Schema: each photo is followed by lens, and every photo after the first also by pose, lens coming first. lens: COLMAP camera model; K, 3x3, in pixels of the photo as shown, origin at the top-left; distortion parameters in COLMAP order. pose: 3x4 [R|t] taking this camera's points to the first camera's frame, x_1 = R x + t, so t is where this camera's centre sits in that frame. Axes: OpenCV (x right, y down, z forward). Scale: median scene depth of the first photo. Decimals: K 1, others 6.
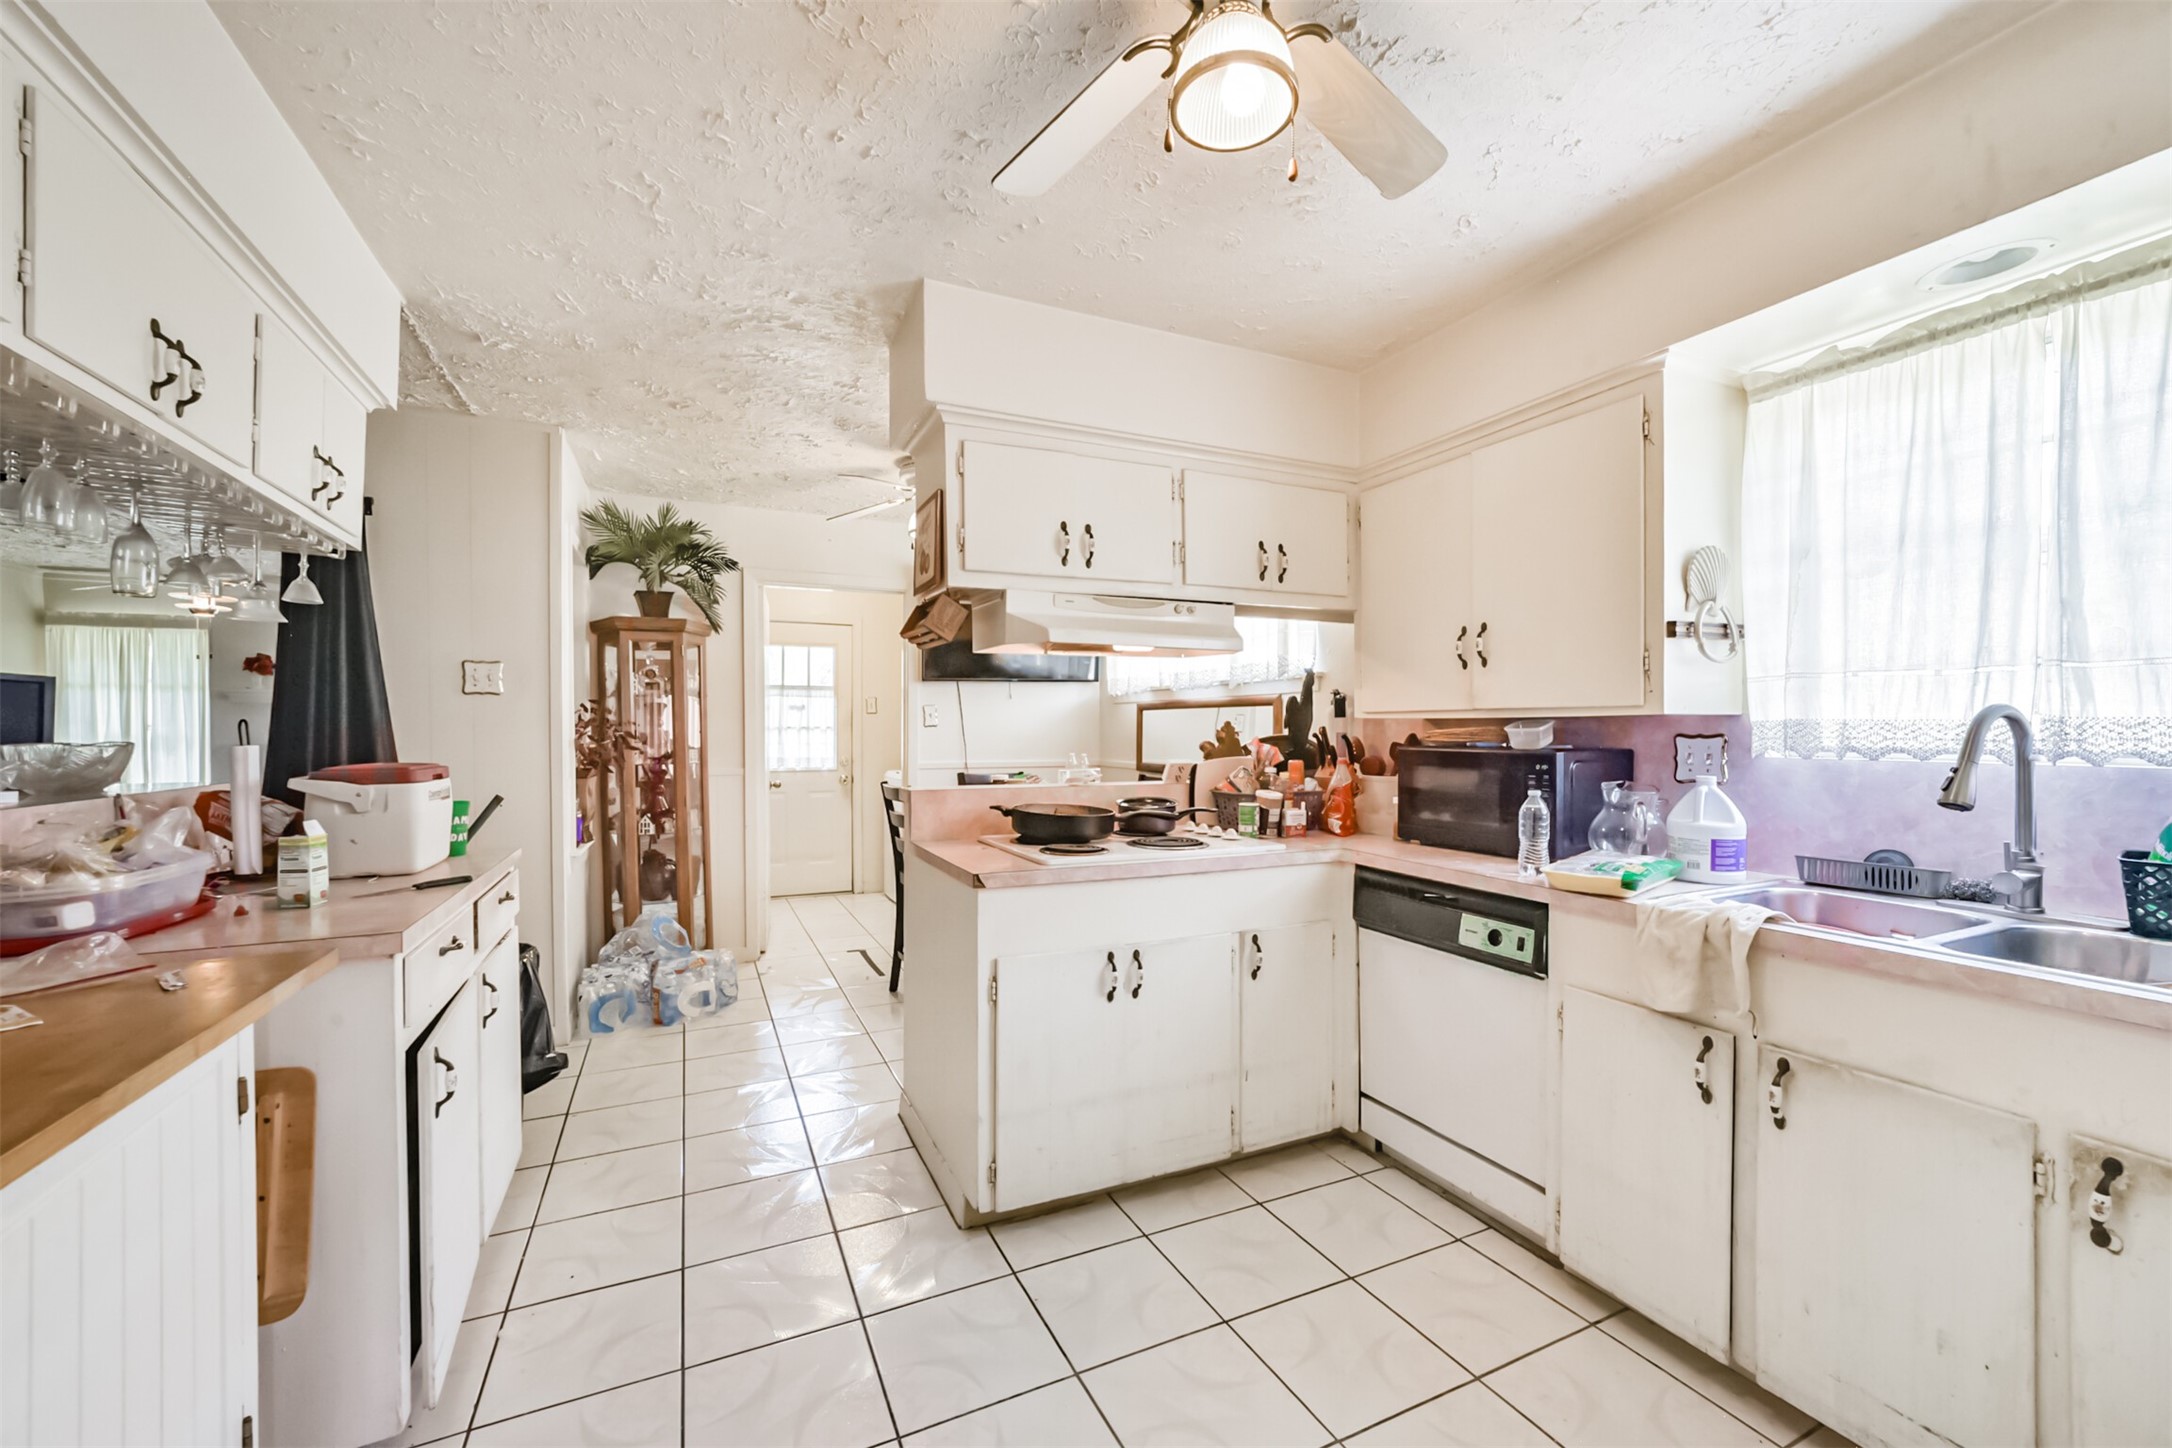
lens RADIAL K [[850.3, 0, 1097.1], [0, 850.3, 737.0], [0, 0, 1]] dist [-0.026732, 0.010595]
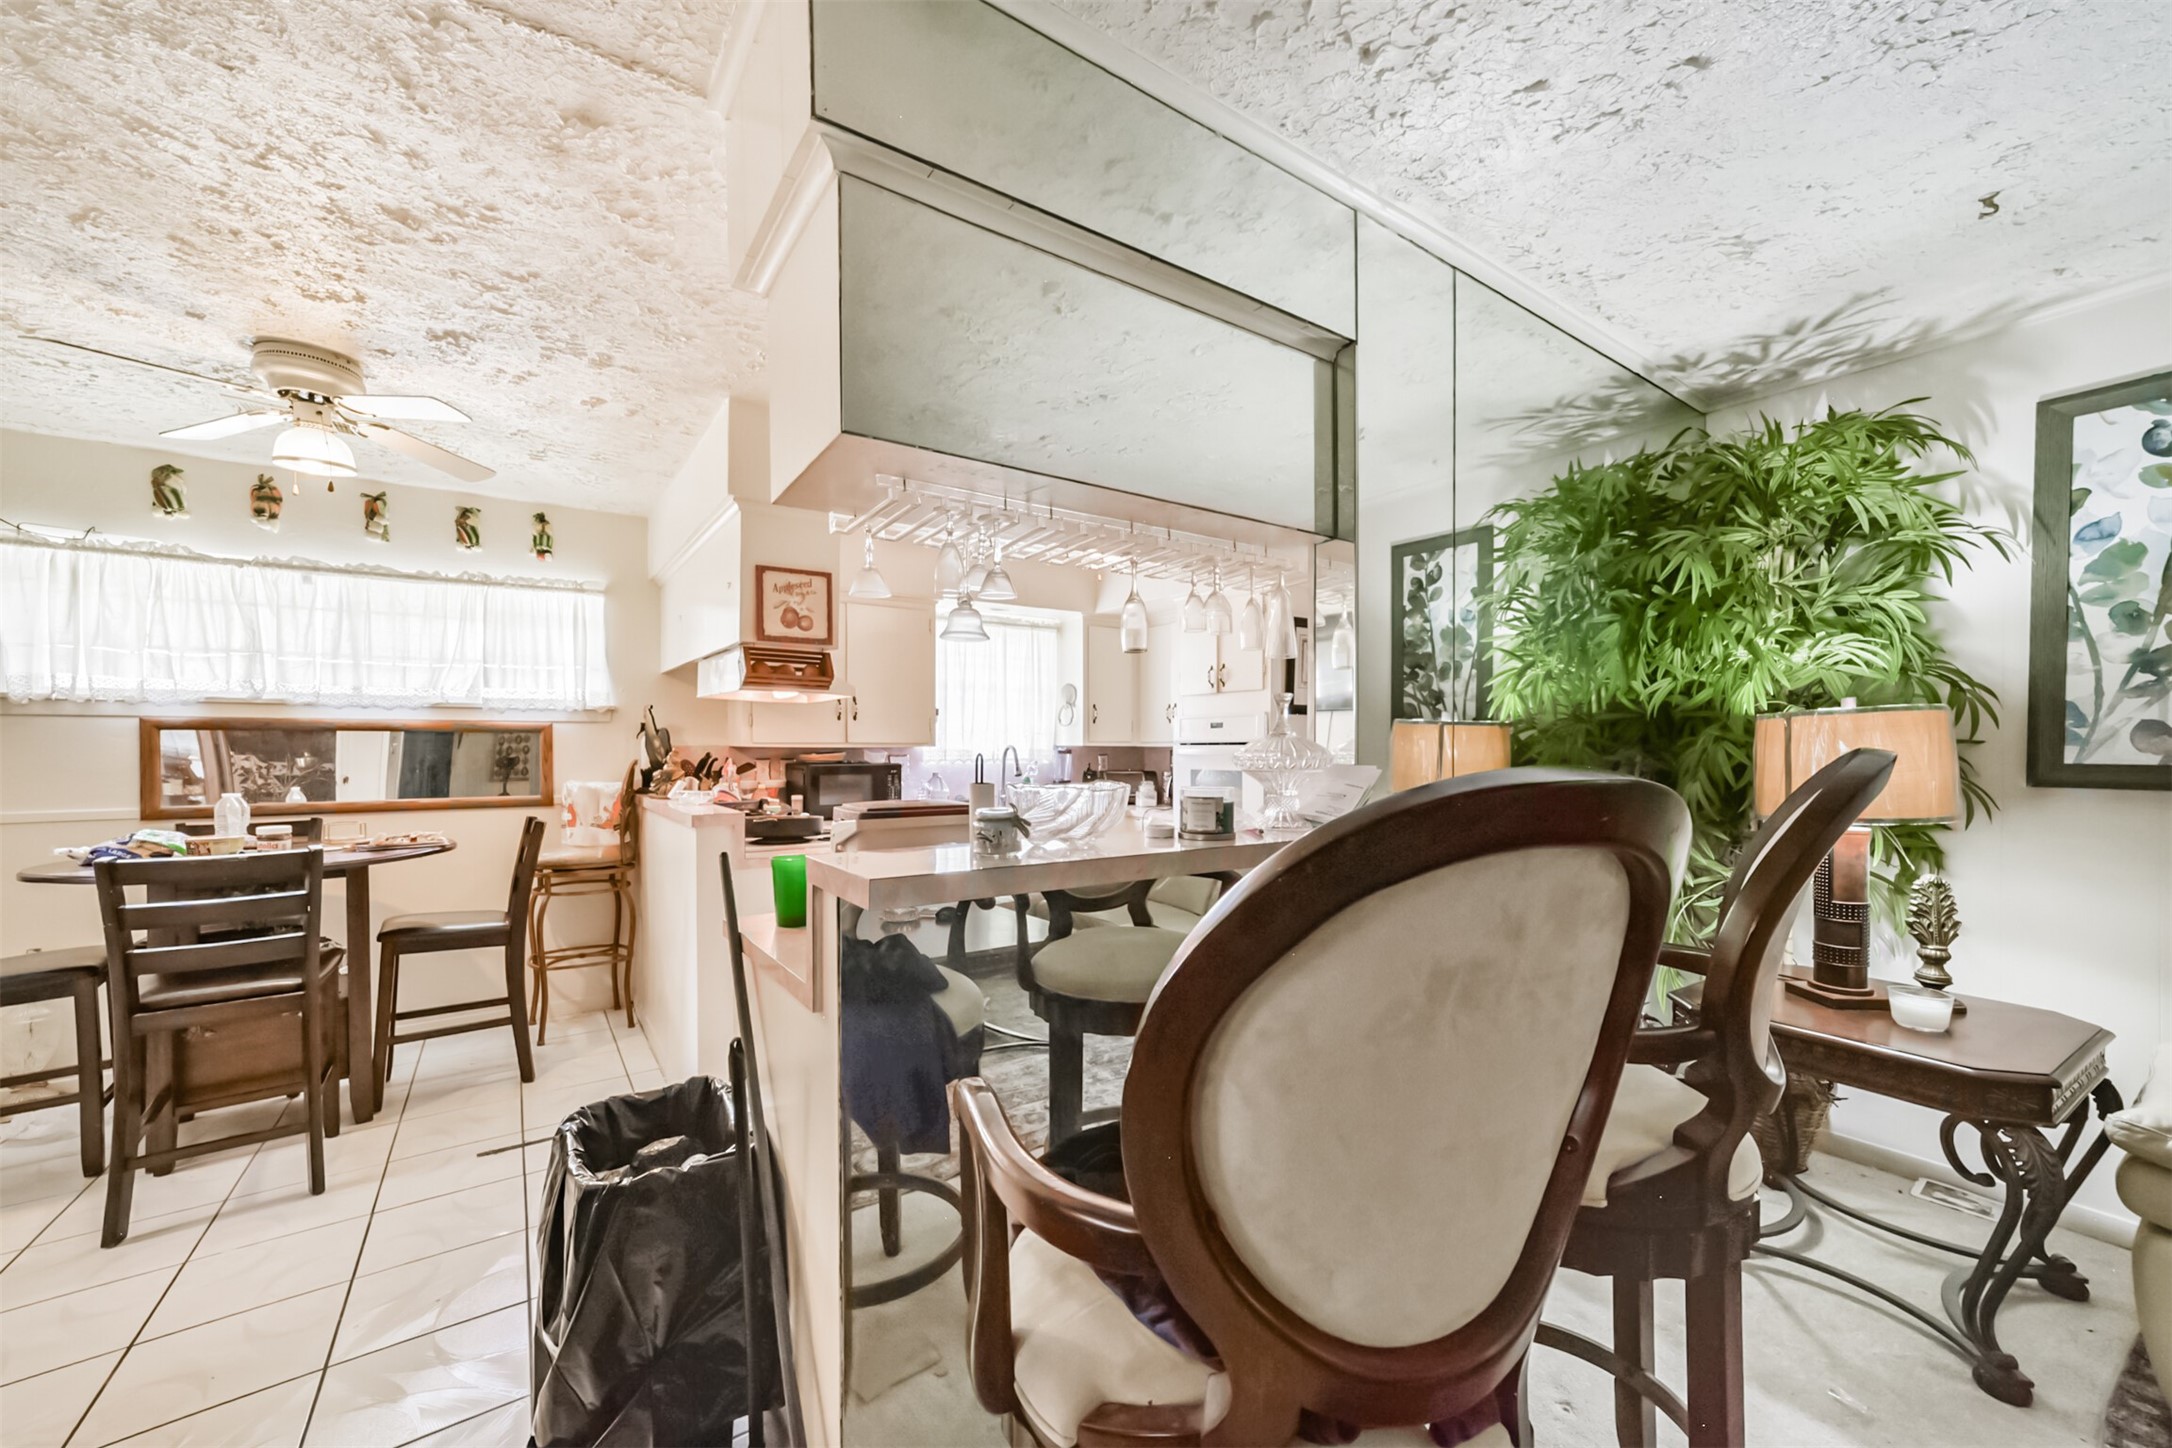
lens RADIAL K [[837.5, 0, 1080.2], [0, 837.5, 761.4], [0, 0, 1]] dist [-0.009487, 0.011351]
pose [[-0.146578, -0.017781, 0.989039, -1.494295], [0.010436, 0.999755, 0.019520, -0.022782], [-0.989144, 0.013183, -0.146356, 0.796219]]
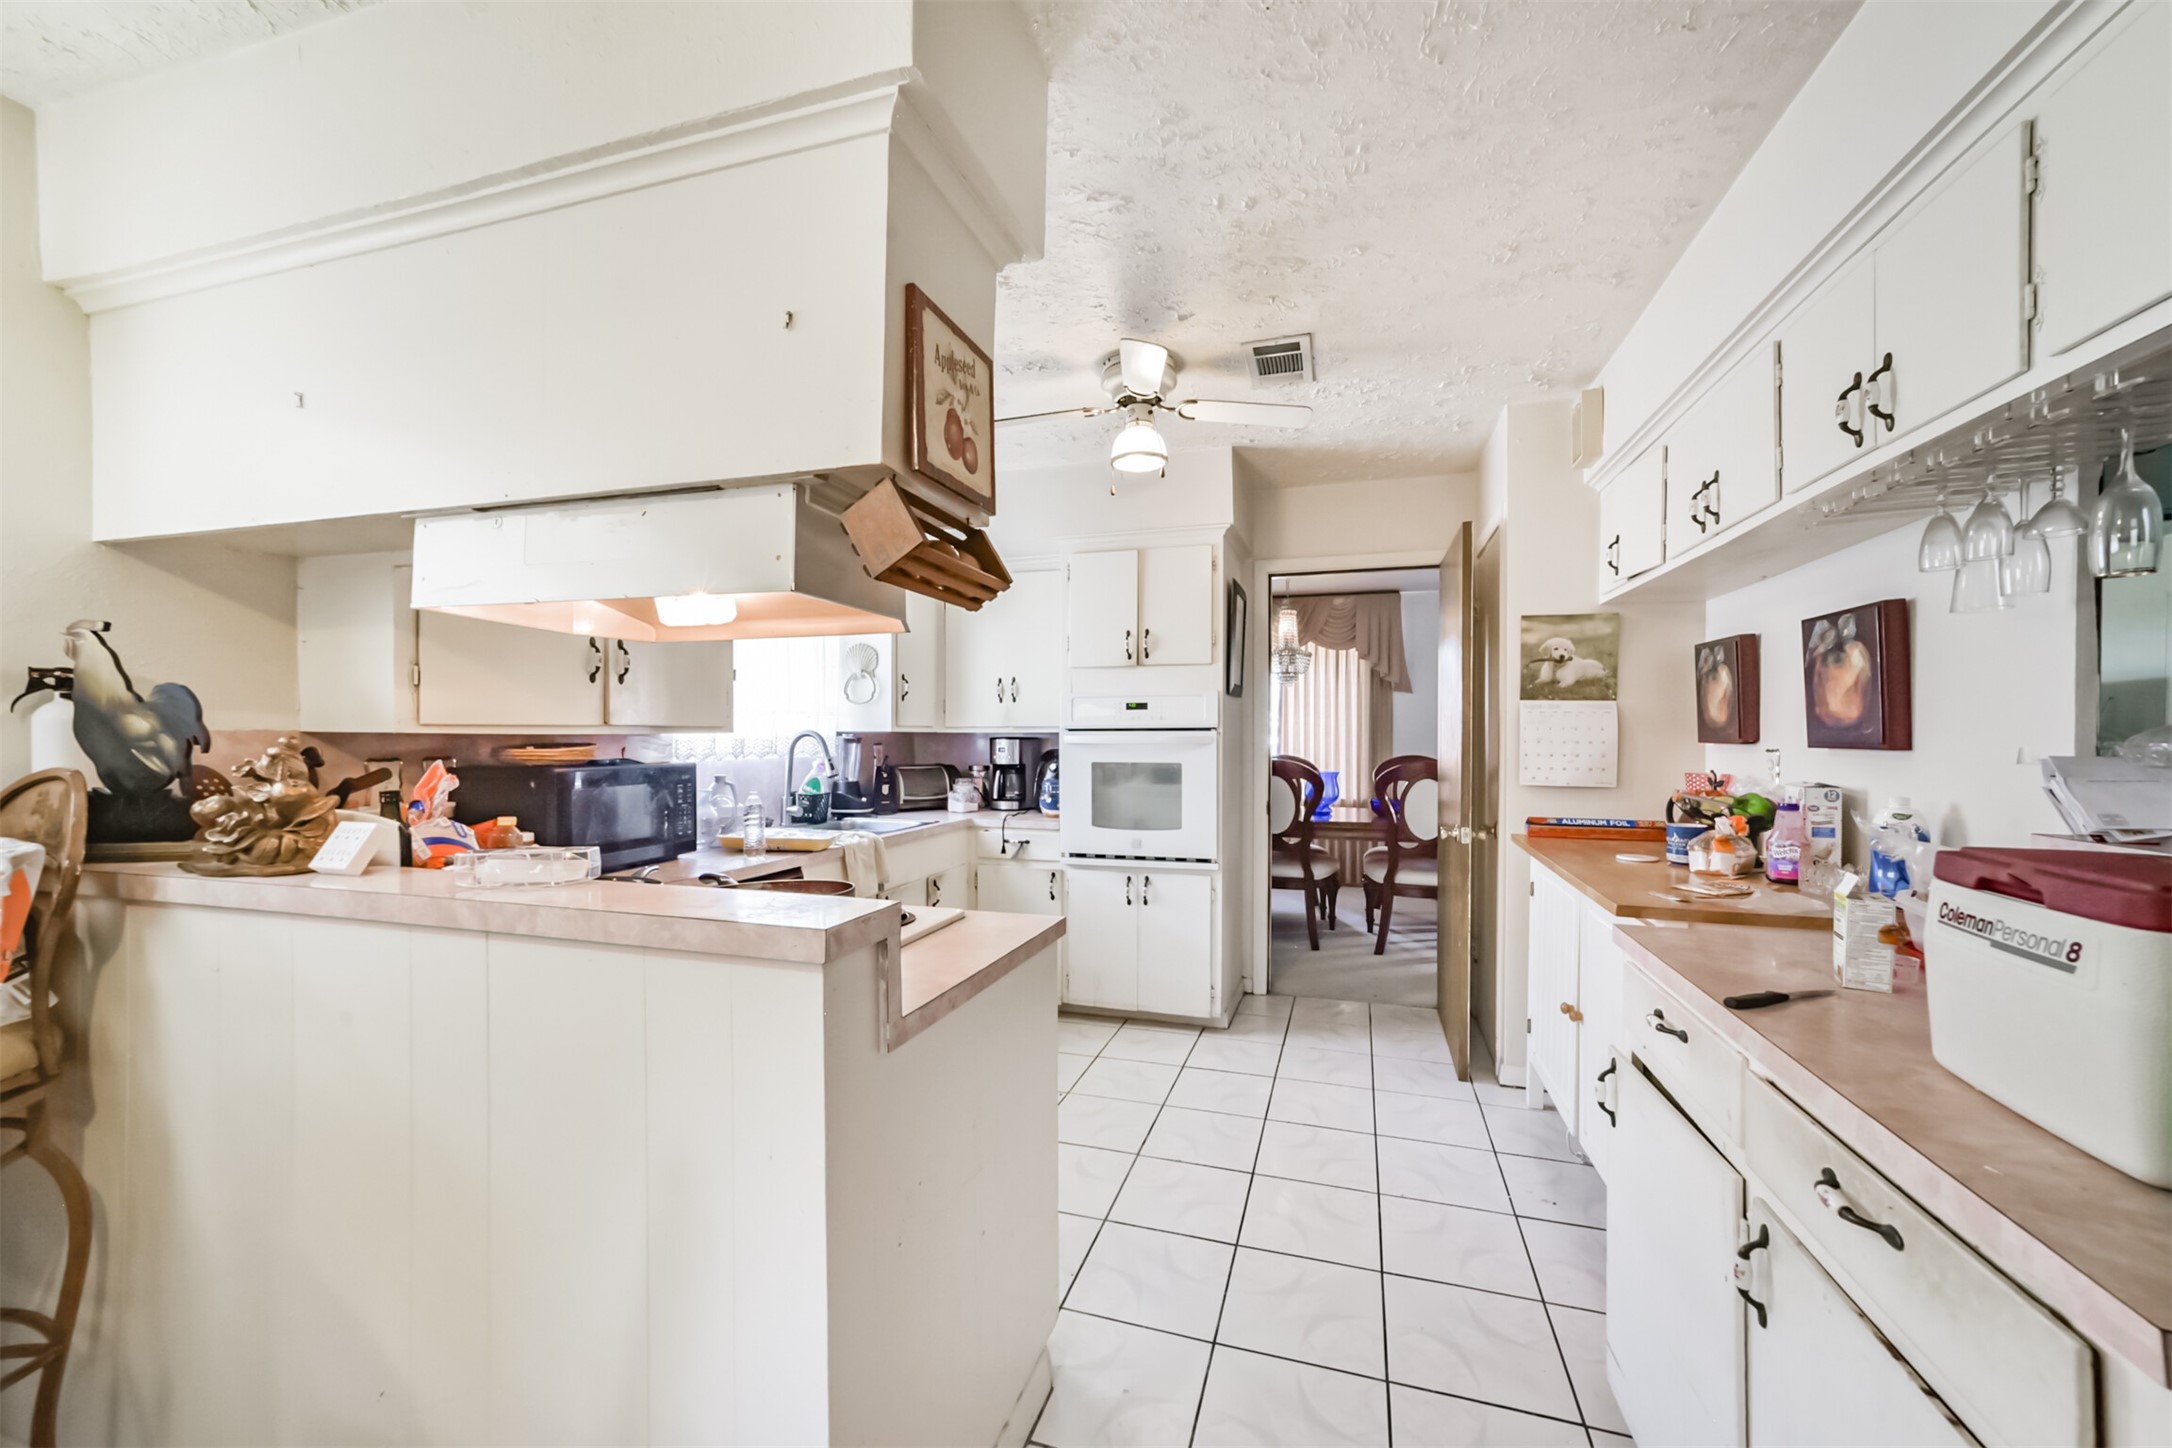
lens RADIAL K [[834.6, 0, 1085.5], [0, 834.6, 741.5], [0, 0, 1]] dist [0.000118, 0.000054]
pose [[-0.719823, -0.008171, 0.694110, -0.640321], [0.006710, 0.999802, 0.018727, -0.029511], [-0.694126, 0.018138, -0.719625, 1.361712]]
